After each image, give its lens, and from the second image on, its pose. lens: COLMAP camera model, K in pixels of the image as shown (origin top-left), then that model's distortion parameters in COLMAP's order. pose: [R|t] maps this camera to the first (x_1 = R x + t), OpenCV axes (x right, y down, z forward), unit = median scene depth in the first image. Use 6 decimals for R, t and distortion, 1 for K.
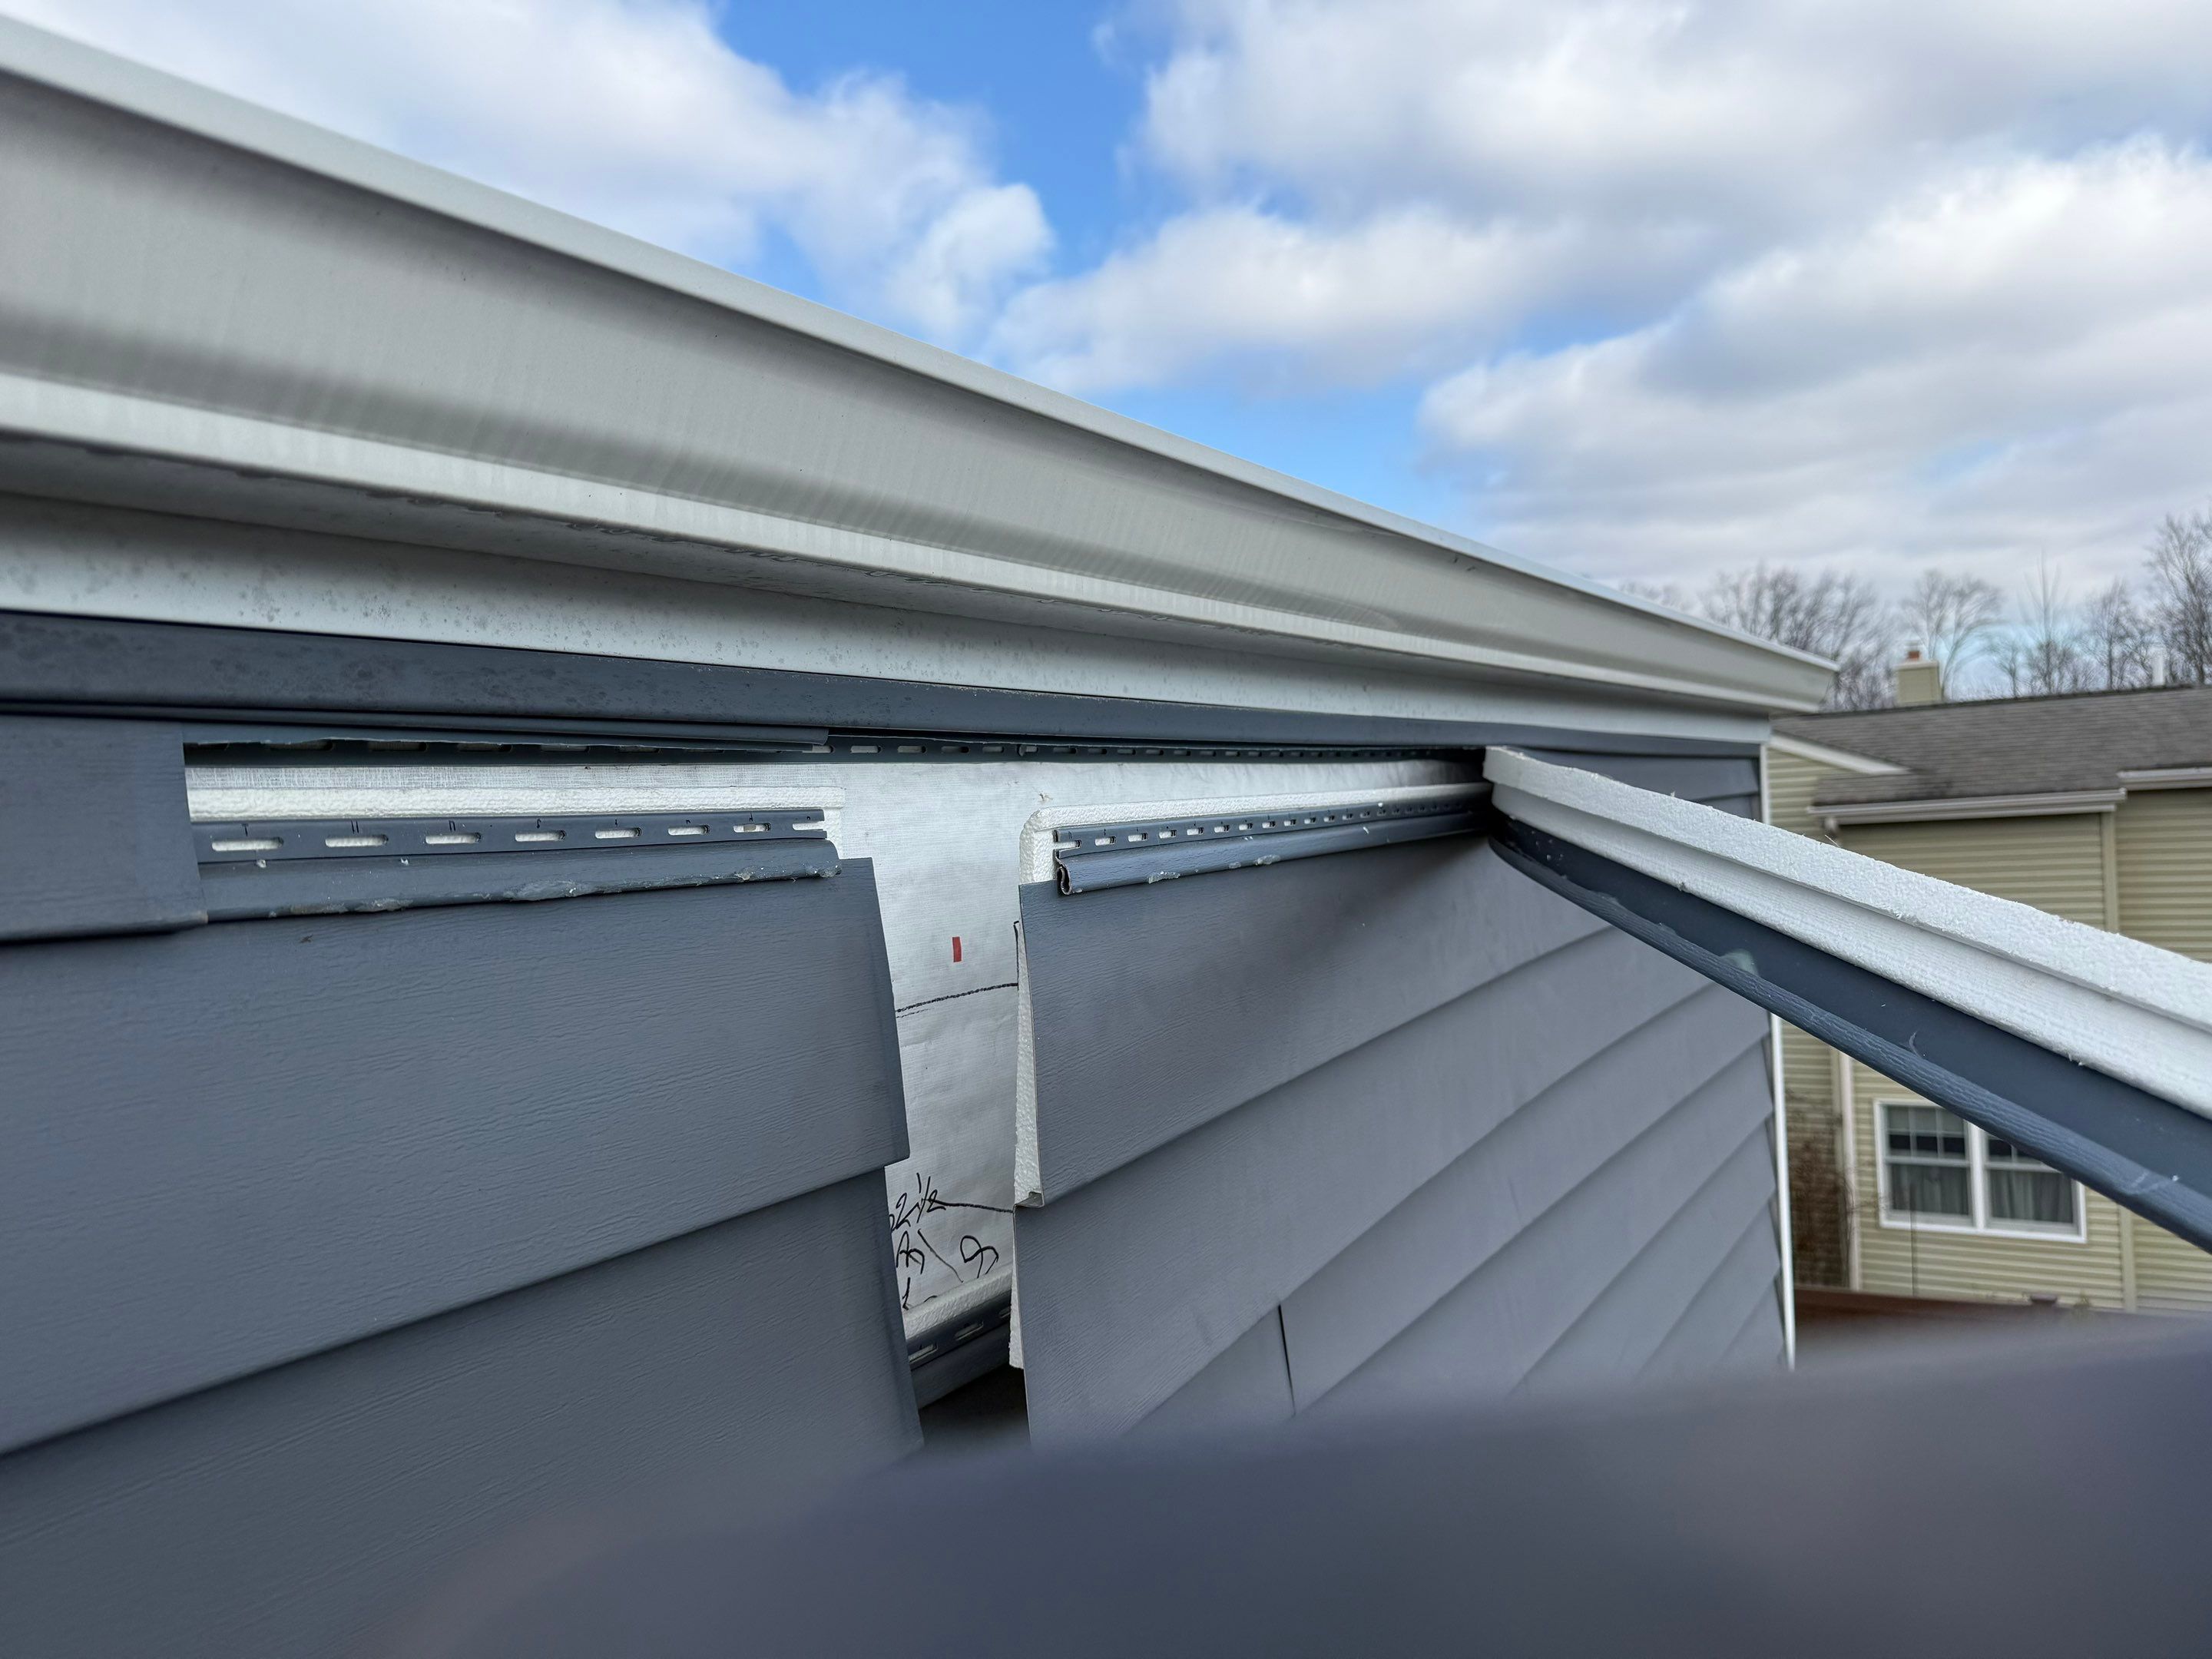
lens RADIAL K [[1547.3, 0, 1101.1], [0, 1547.3, 839.3], [0, 0, 1]] dist [0.065419, -0.088181]
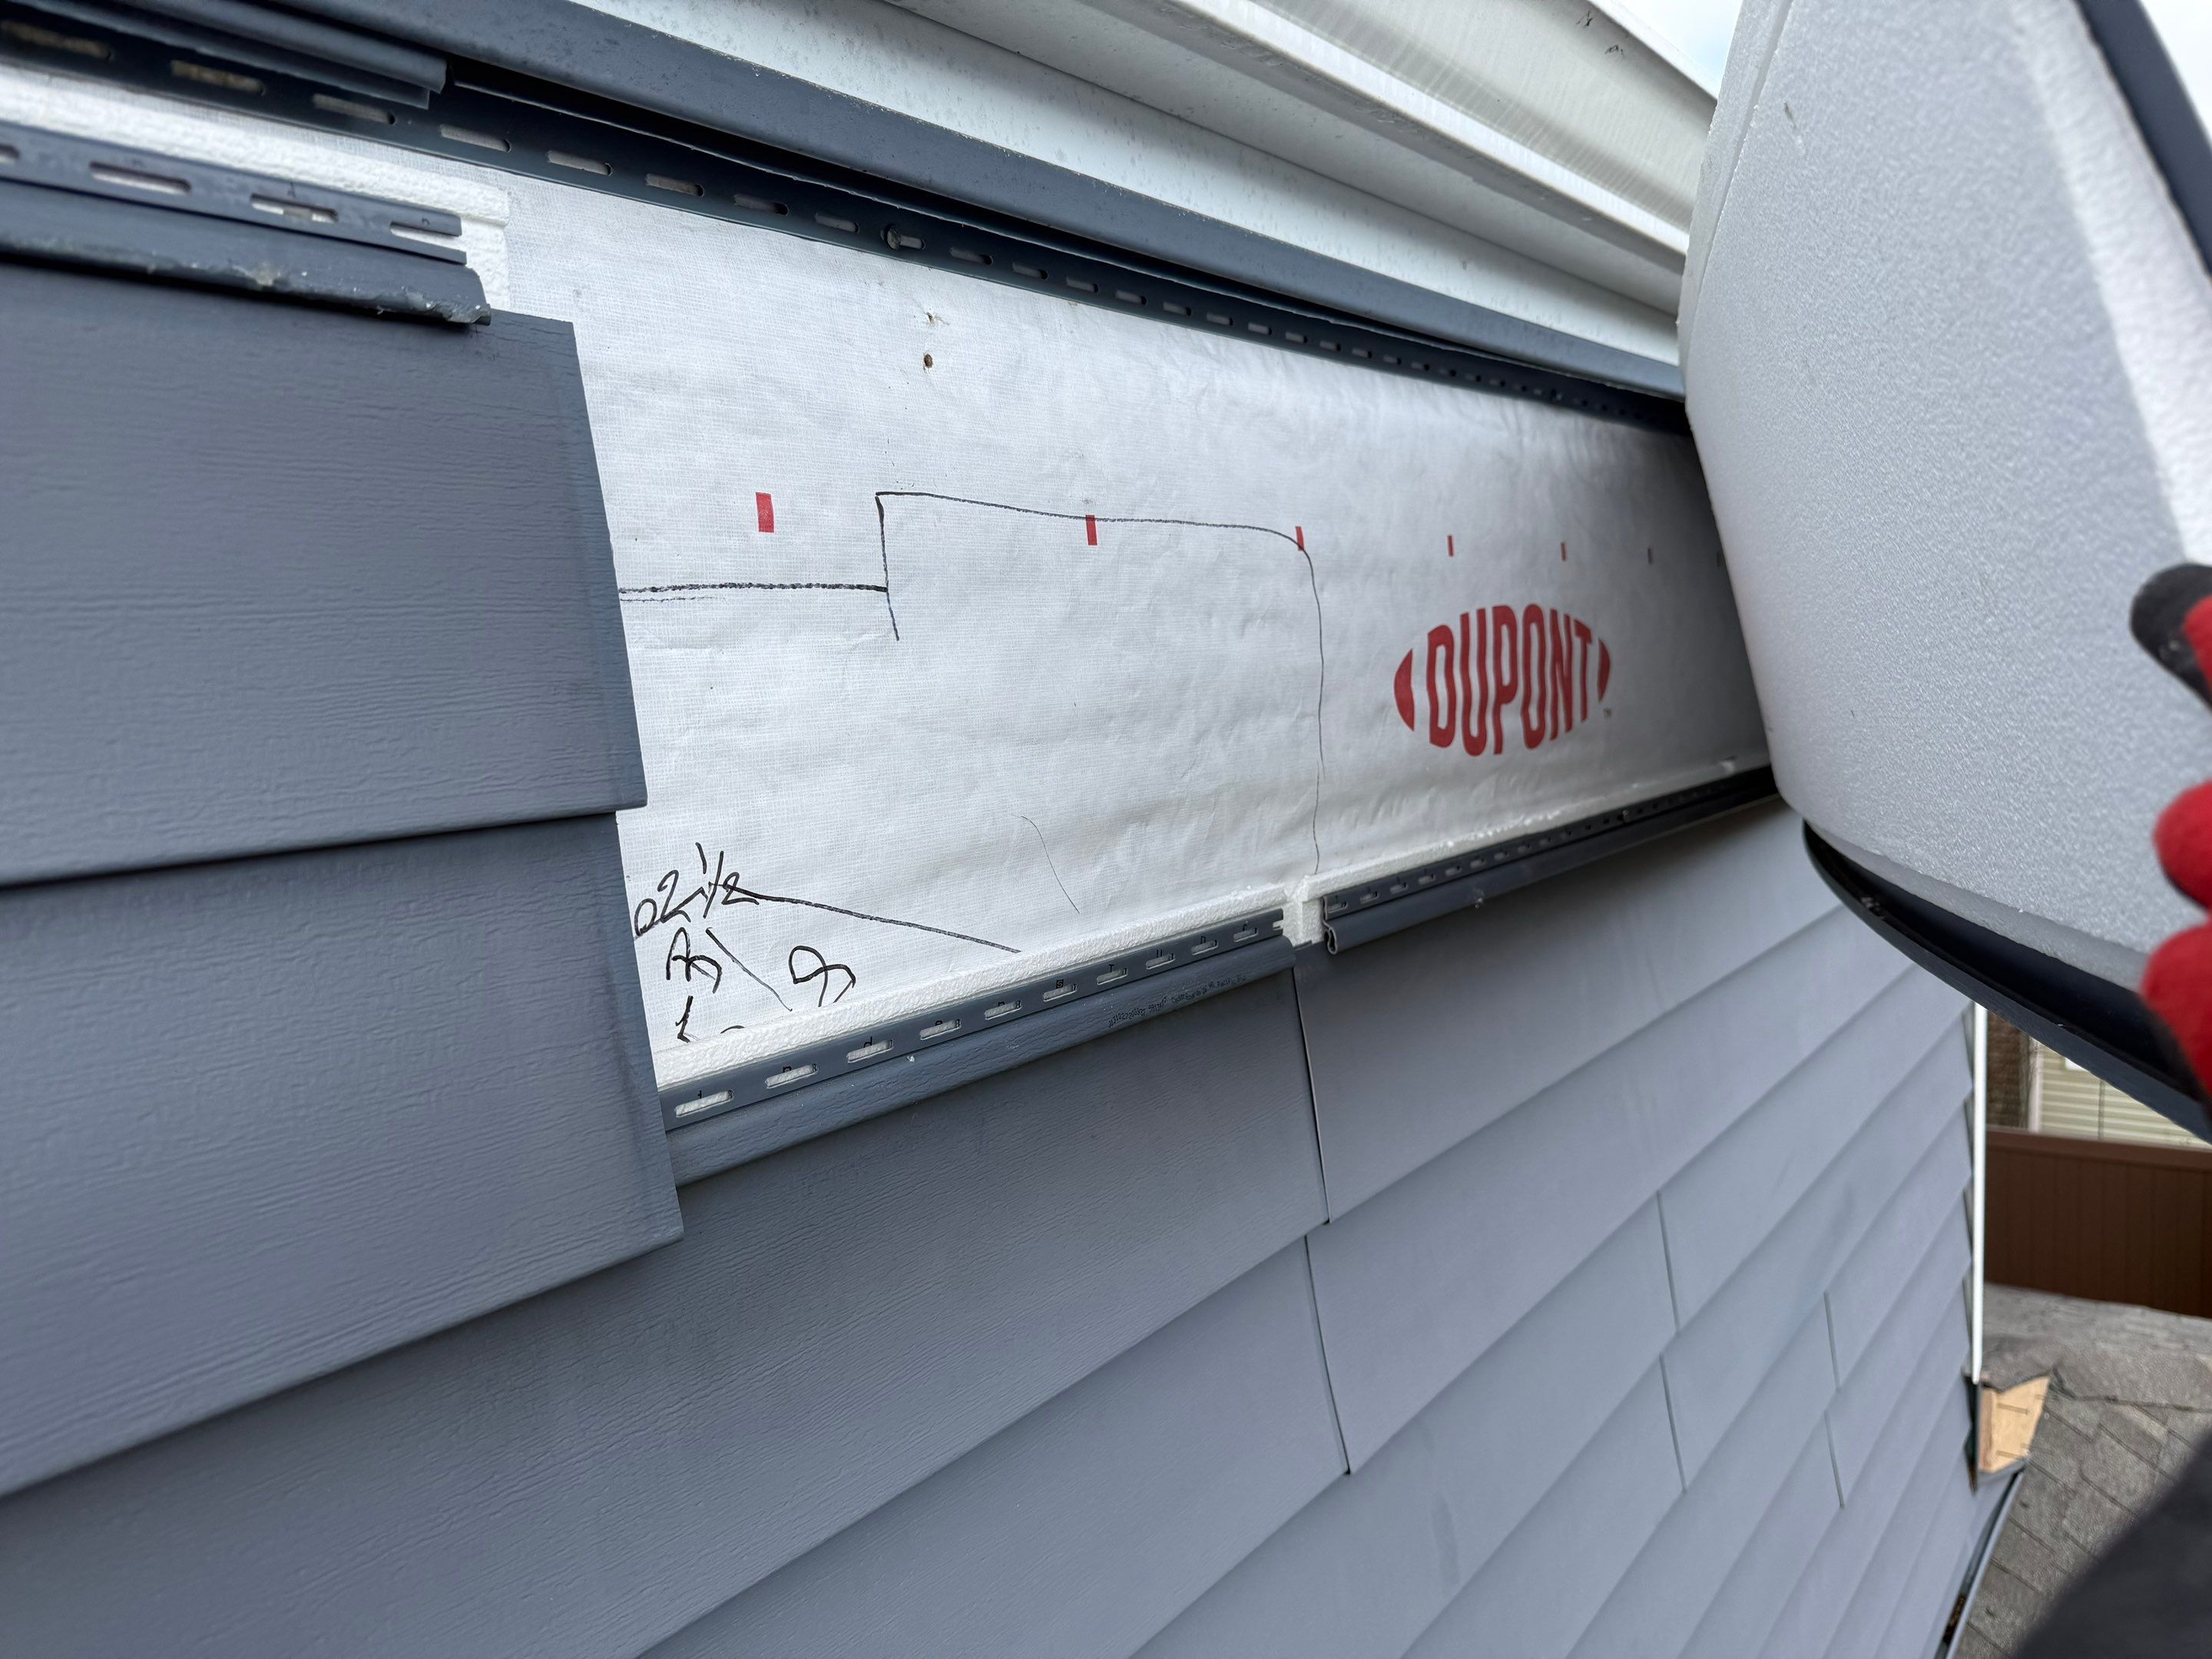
lens RADIAL K [[1547.3, 0, 1101.1], [0, 1547.3, 839.3], [0, 0, 1]] dist [0.065419, -0.088181]
pose [[0.995195, 0.009485, -0.097450, 0.110236], [0.001106, 0.994144, 0.108057, 0.132412], [0.097904, -0.107645, 0.989357, 0.335712]]
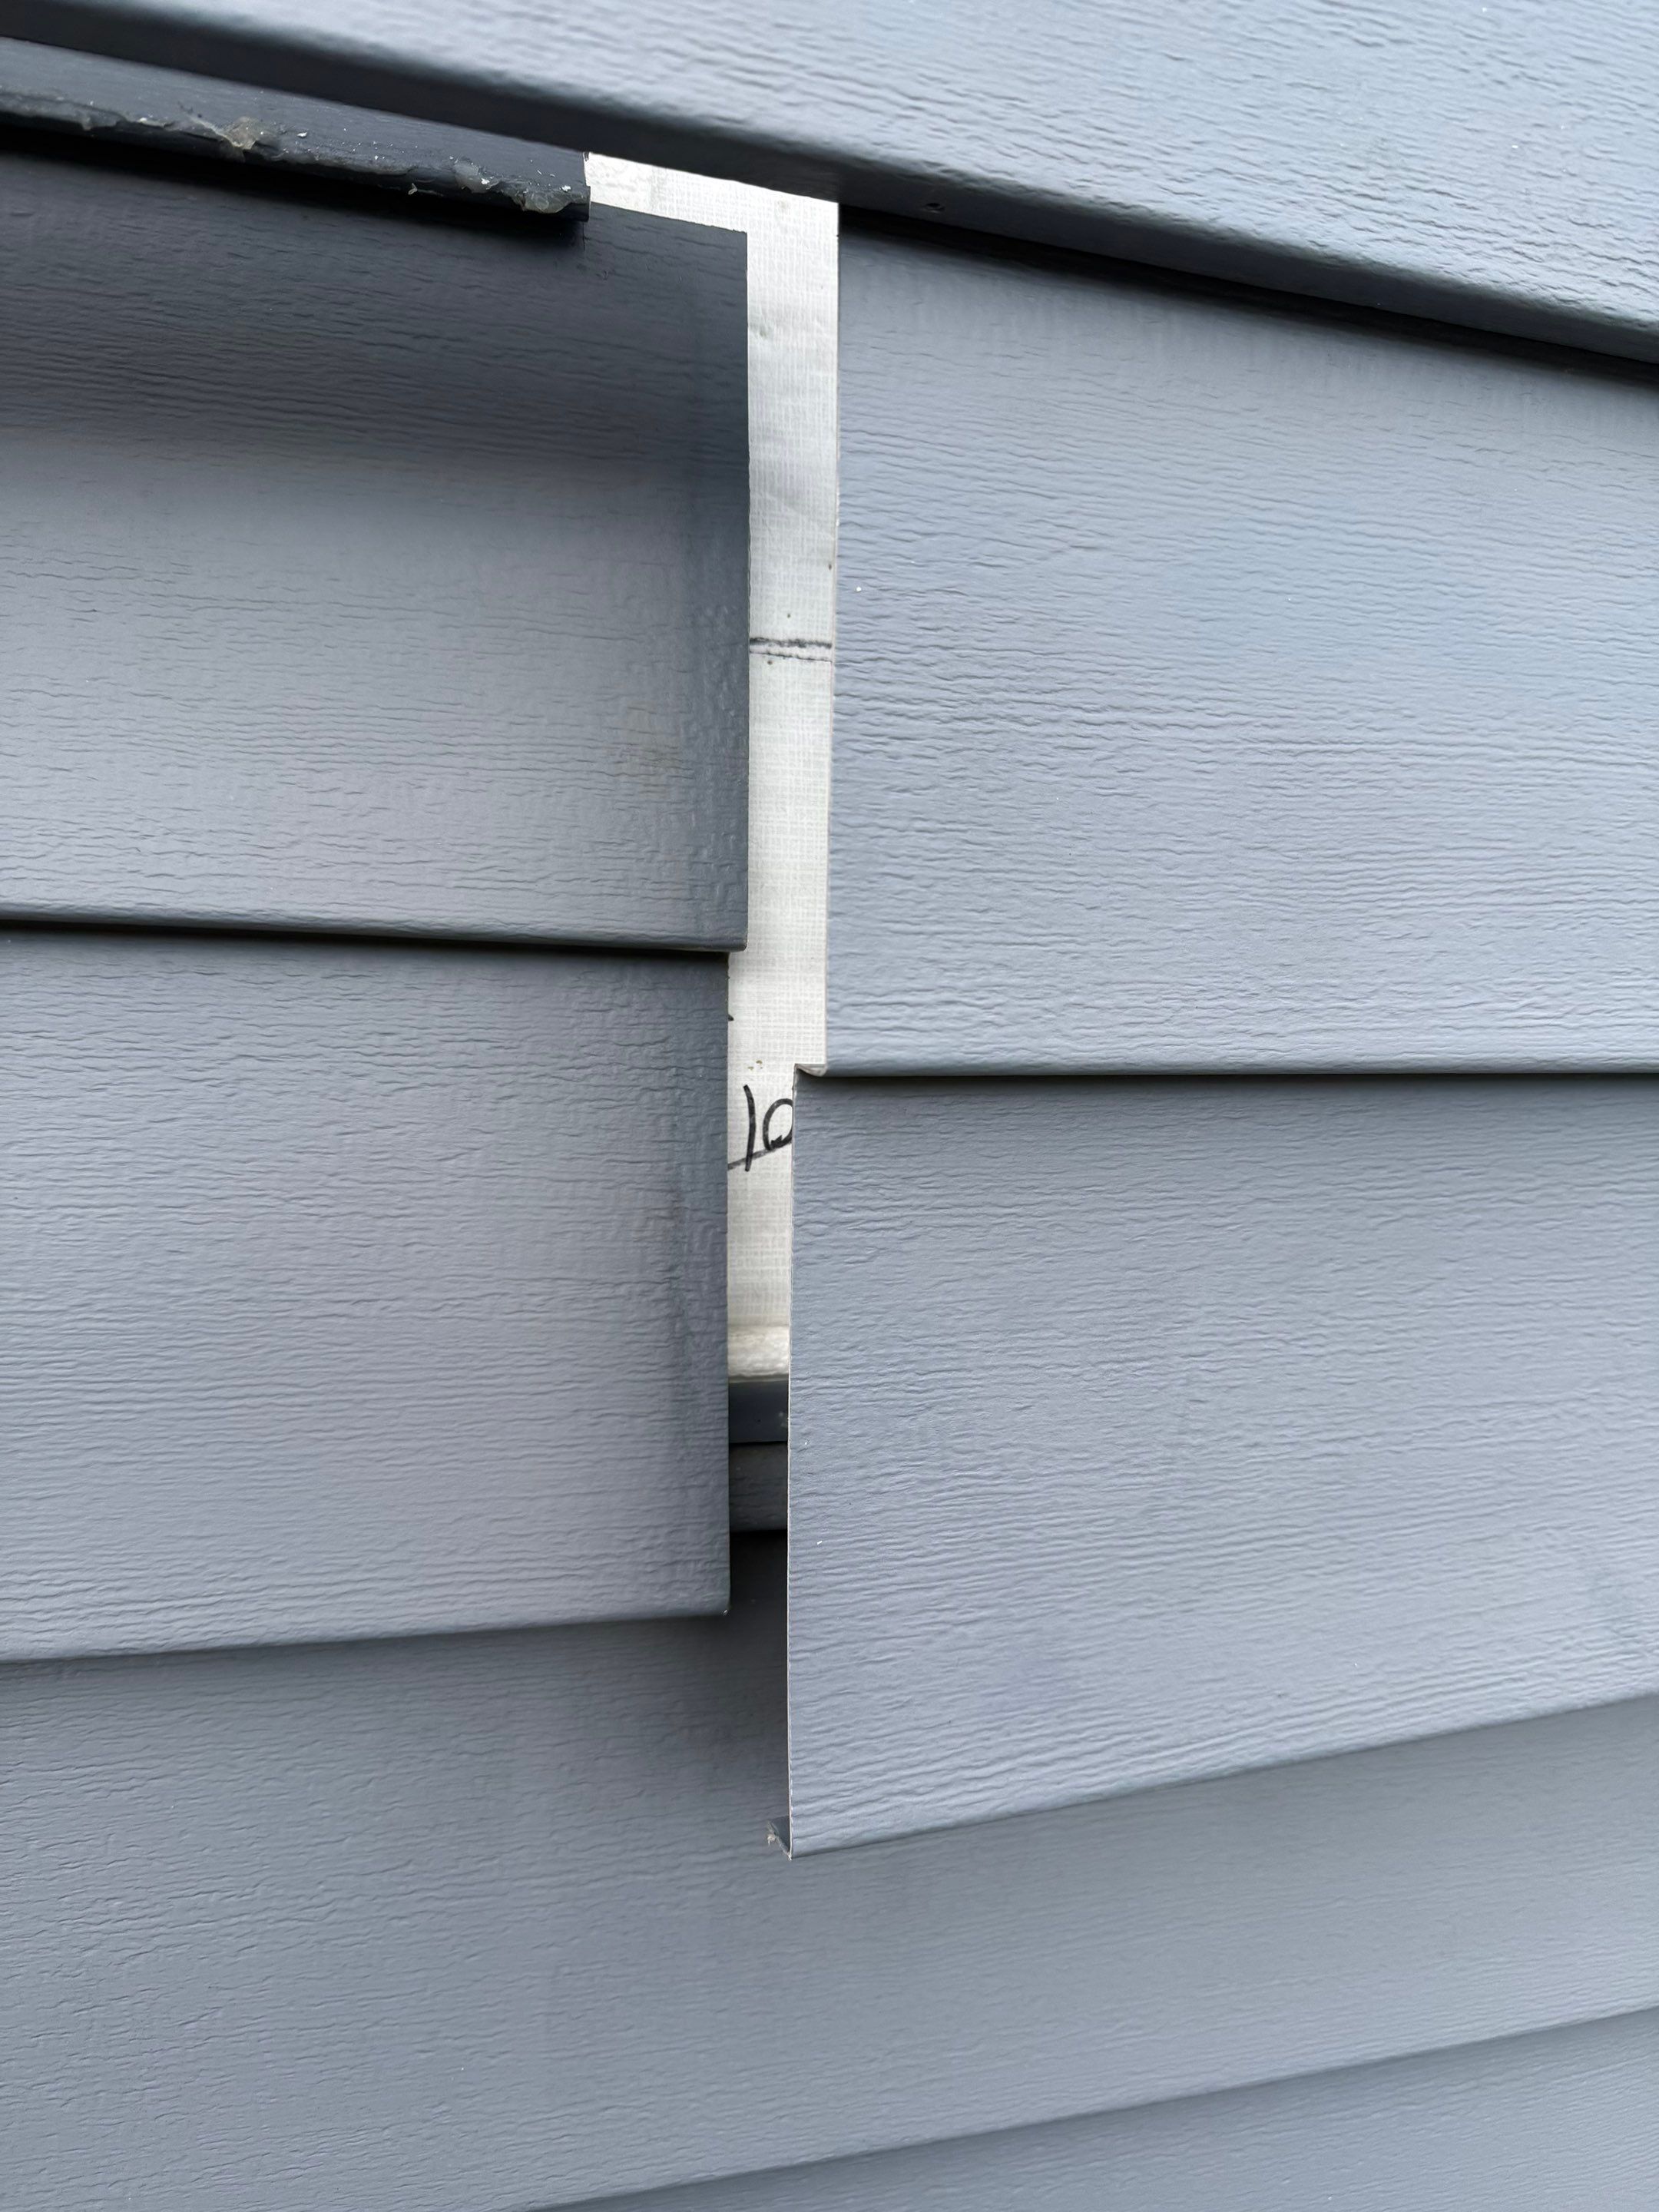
lens RADIAL K [[1547.3, 0, 825.4], [0, 1547.3, 1113.0], [0, 0, 1]] dist [0.065419, -0.088181]
pose [[0.741392, 0.107723, -0.662369, 0.155244], [-0.067125, 0.993986, 0.086521, 0.187493], [0.667706, -0.019684, 0.744165, 0.612910]]
